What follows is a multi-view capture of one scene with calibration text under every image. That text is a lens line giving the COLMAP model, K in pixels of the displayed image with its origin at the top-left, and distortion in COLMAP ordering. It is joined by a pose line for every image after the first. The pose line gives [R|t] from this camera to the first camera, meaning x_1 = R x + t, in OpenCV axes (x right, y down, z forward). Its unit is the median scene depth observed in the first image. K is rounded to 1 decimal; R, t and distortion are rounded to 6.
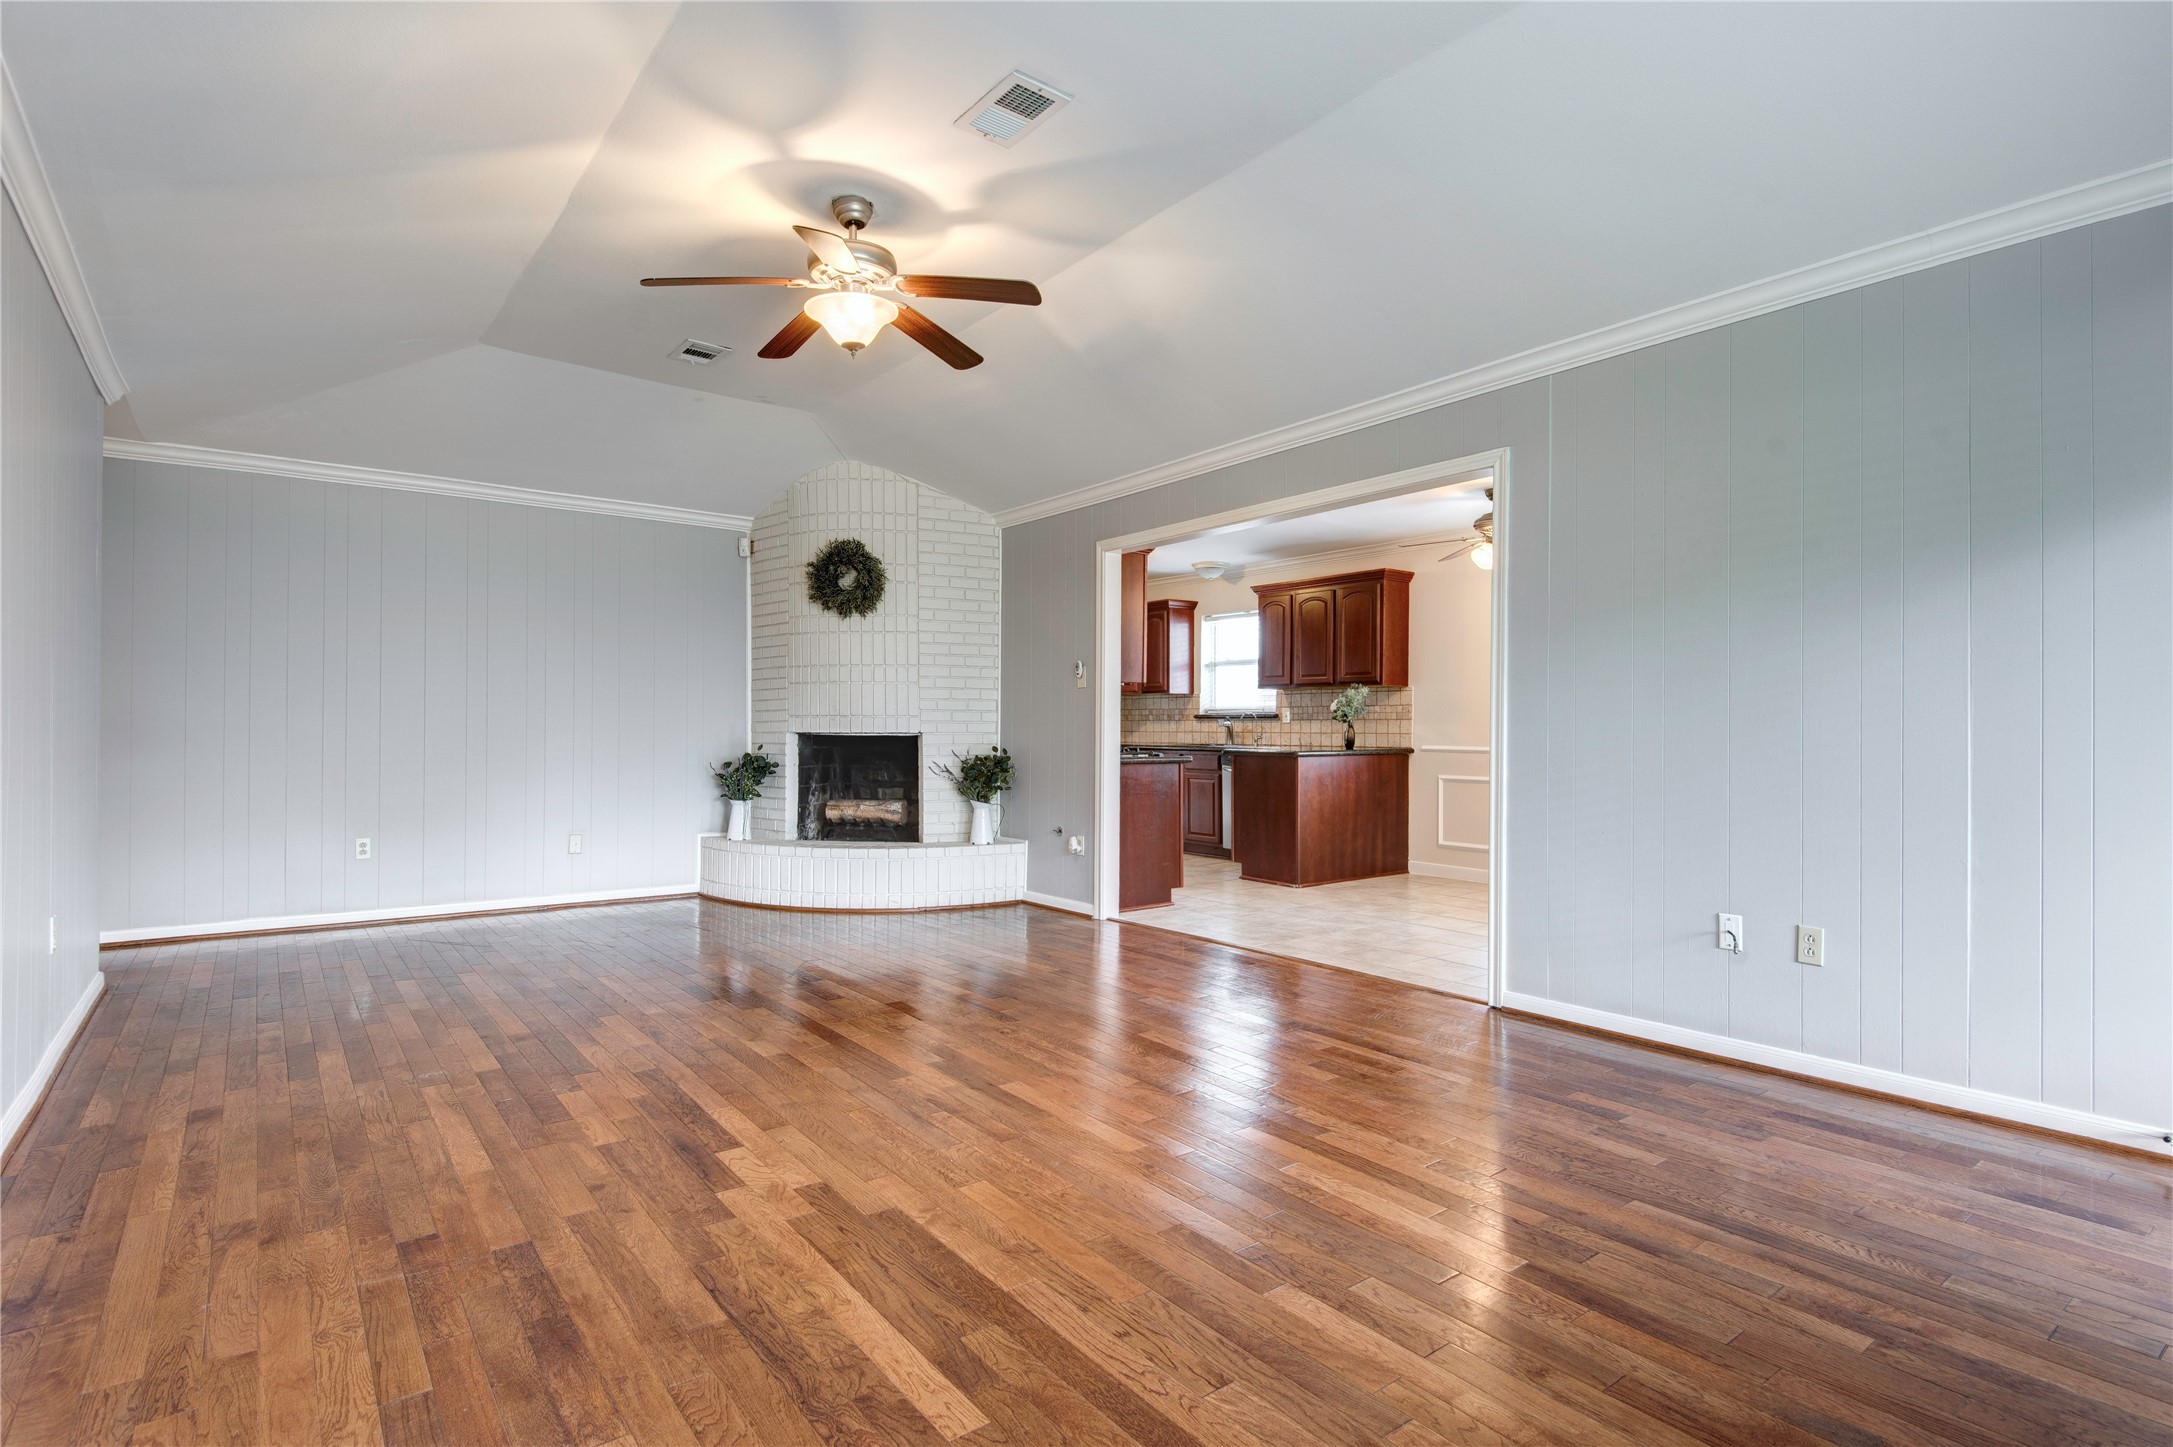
lens RADIAL K [[1058.0, 0, 1094.8], [0, 1058.0, 737.2], [0, 0, 1]] dist [-0.002699, -0.004694]
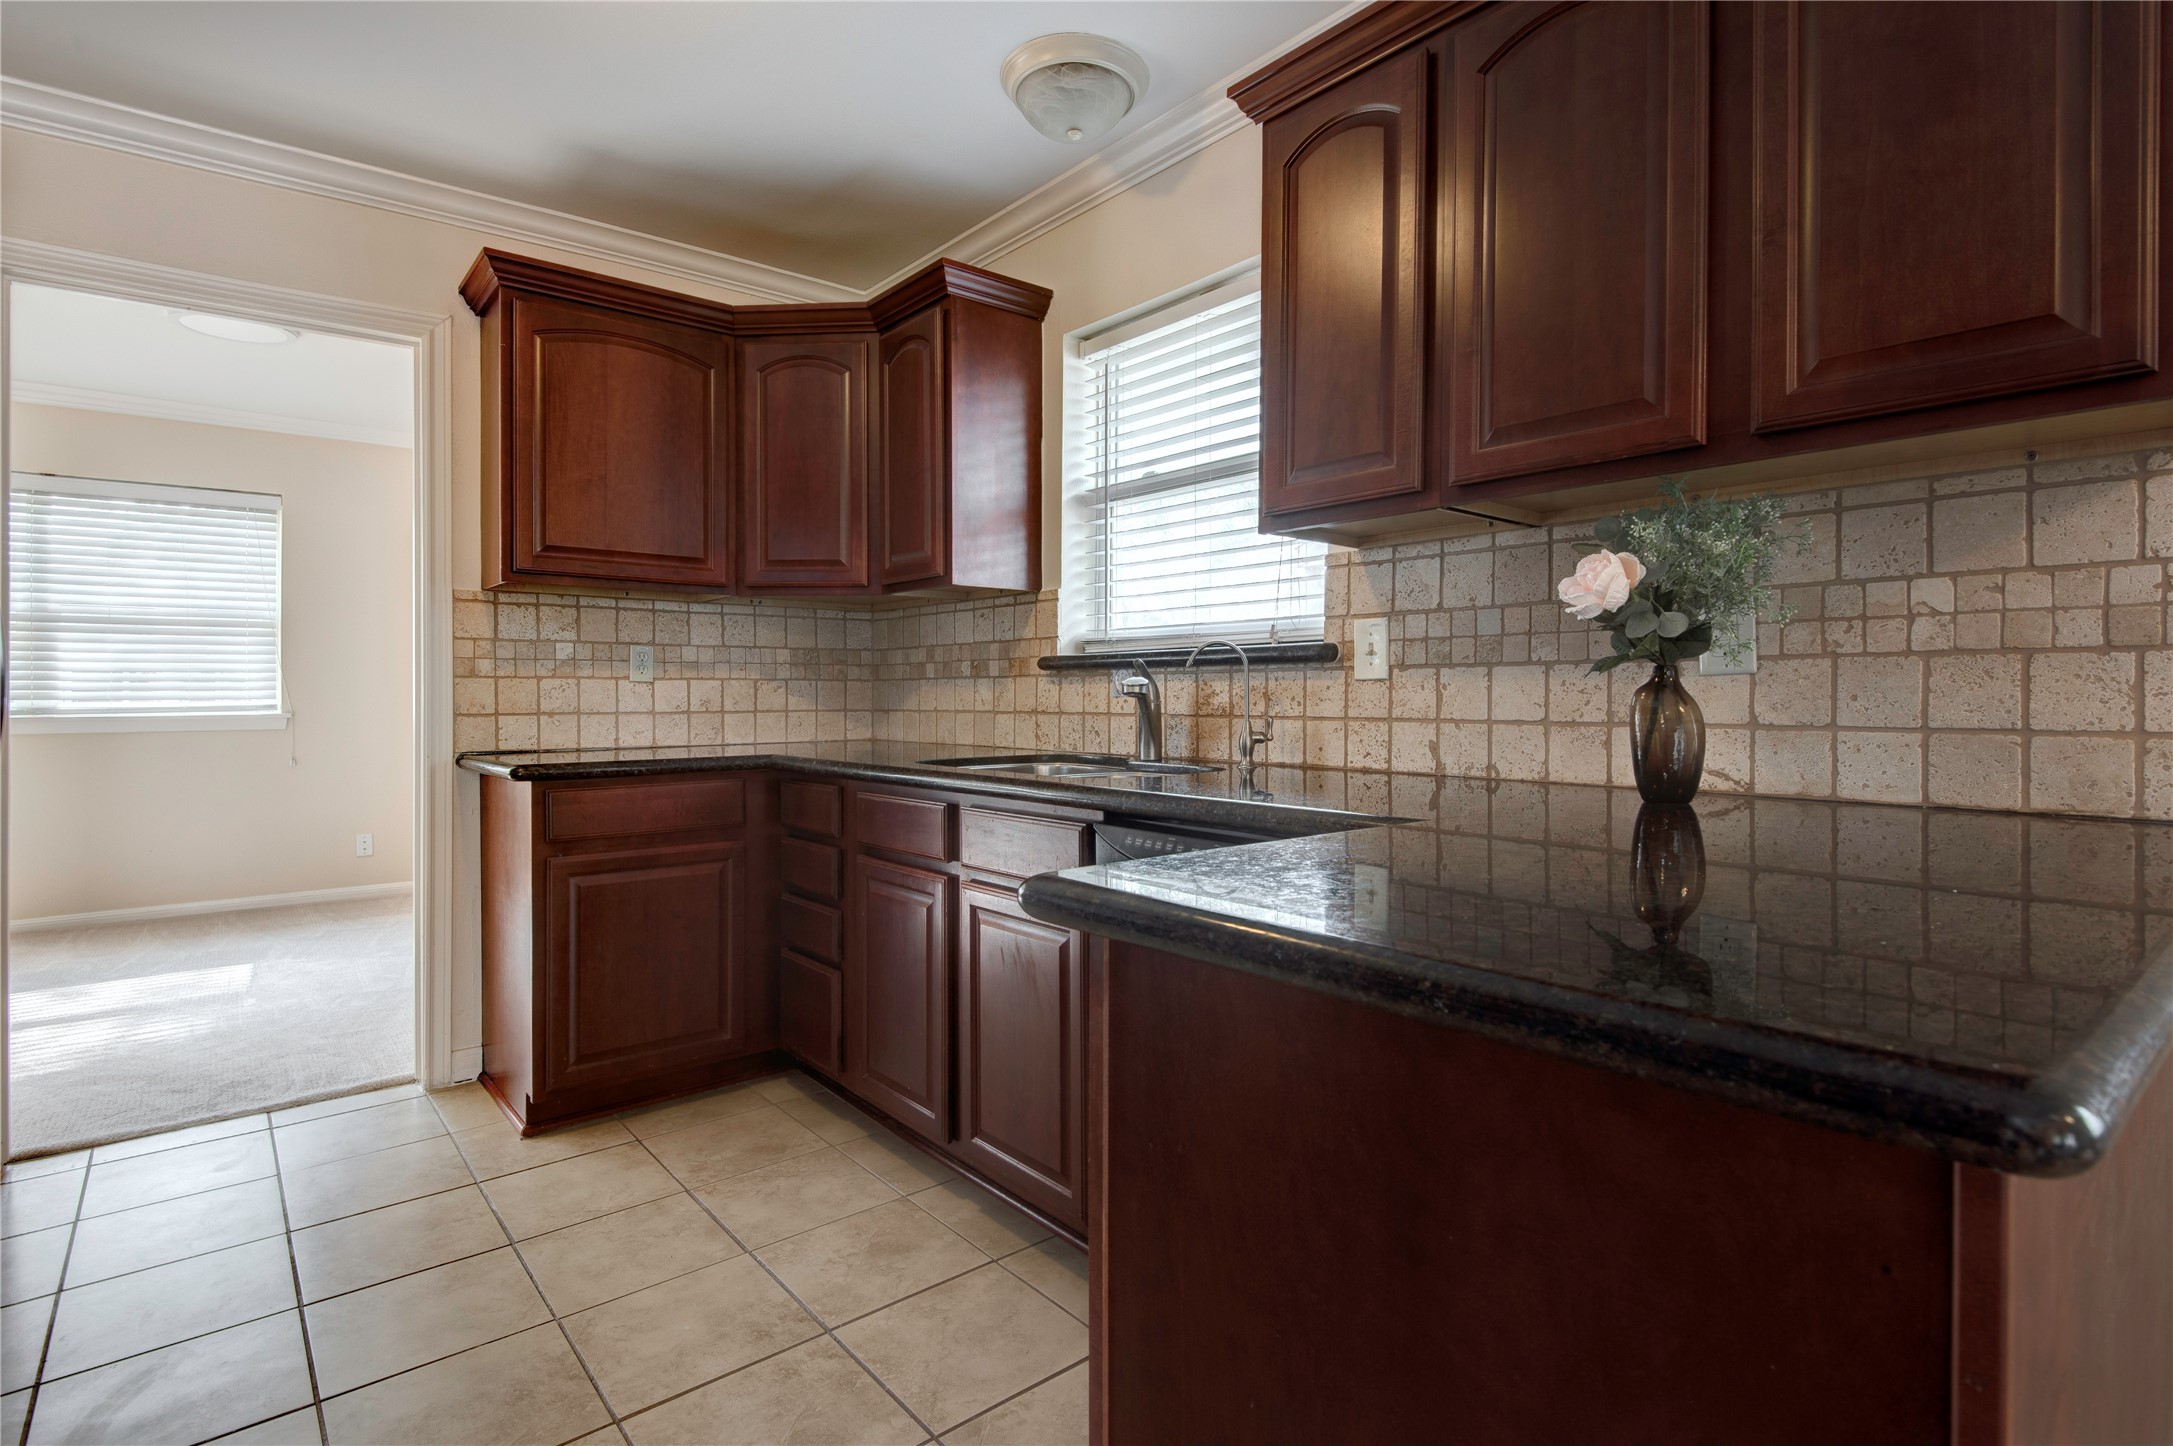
lens RADIAL K [[1058.0, 0, 1093.7], [0, 1058.0, 706.7], [0, 0, 1]] dist [-0.002699, -0.004694]
pose [[0.999222, 0.000373, 0.039426, 0.105656], [-0.000266, 0.999996, -0.002729, -0.006341], [-0.039427, 0.002716, 0.999219, 0.747776]]
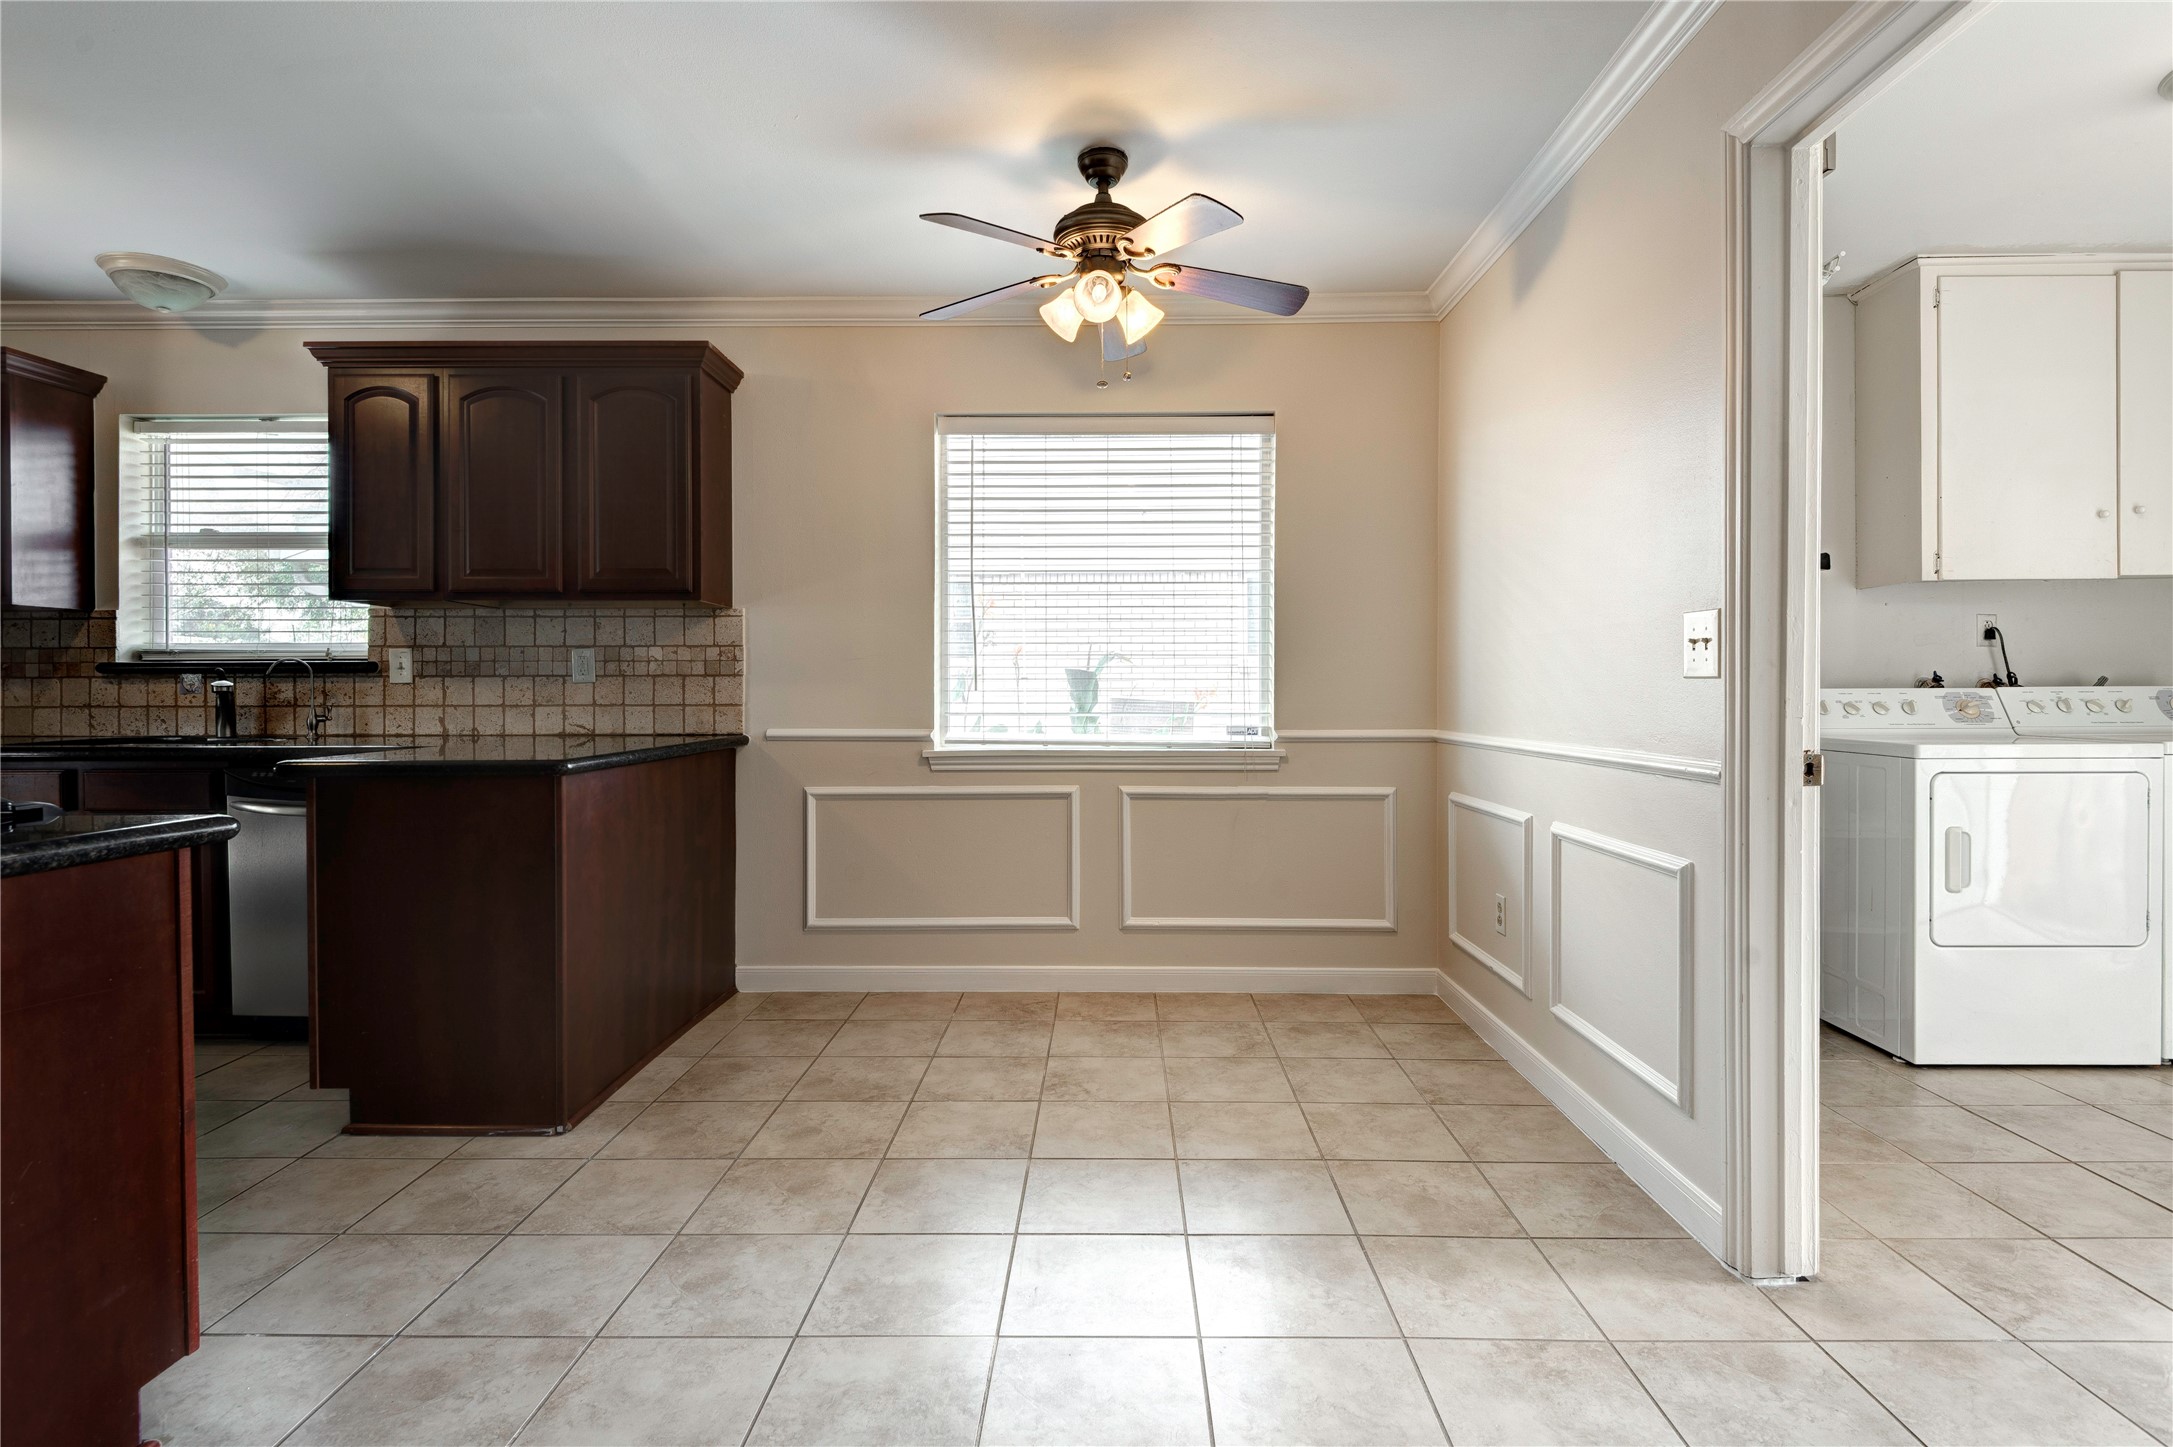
lens RADIAL K [[1058.0, 0, 1096.8], [0, 1058.0, 702.9], [0, 0, 1]] dist [-0.002699, -0.004694]
pose [[0.616831, -0.011948, 0.787005, 0.016528], [0.011559, 0.999914, 0.006121, -0.004768], [-0.787011, 0.005322, 0.616916, 0.504073]]
